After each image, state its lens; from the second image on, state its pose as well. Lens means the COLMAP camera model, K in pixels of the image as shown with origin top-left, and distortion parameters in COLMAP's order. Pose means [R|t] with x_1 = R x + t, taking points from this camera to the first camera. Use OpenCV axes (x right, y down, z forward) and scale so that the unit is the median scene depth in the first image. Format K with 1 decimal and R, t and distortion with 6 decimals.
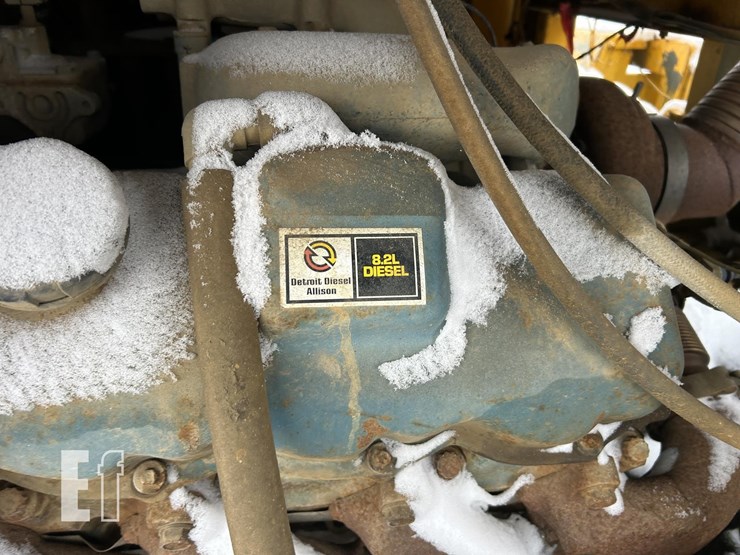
lens RADIAL K [[546.5, 0, 372.4], [0, 546.5, 275.0], [0, 0, 1]] dist [0.092620, -0.109044]
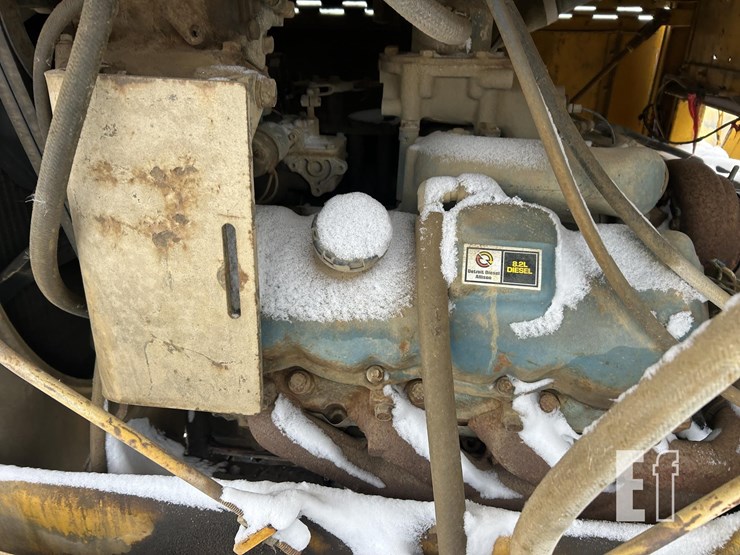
lens RADIAL K [[546.5, 0, 372.4], [0, 546.5, 275.0], [0, 0, 1]] dist [0.092620, -0.109044]
pose [[0.968165, 0.094155, -0.231929, -0.023023], [-0.112427, 0.991410, -0.066839, 0.179389], [0.223643, 0.090786, 0.970434, -0.883673]]
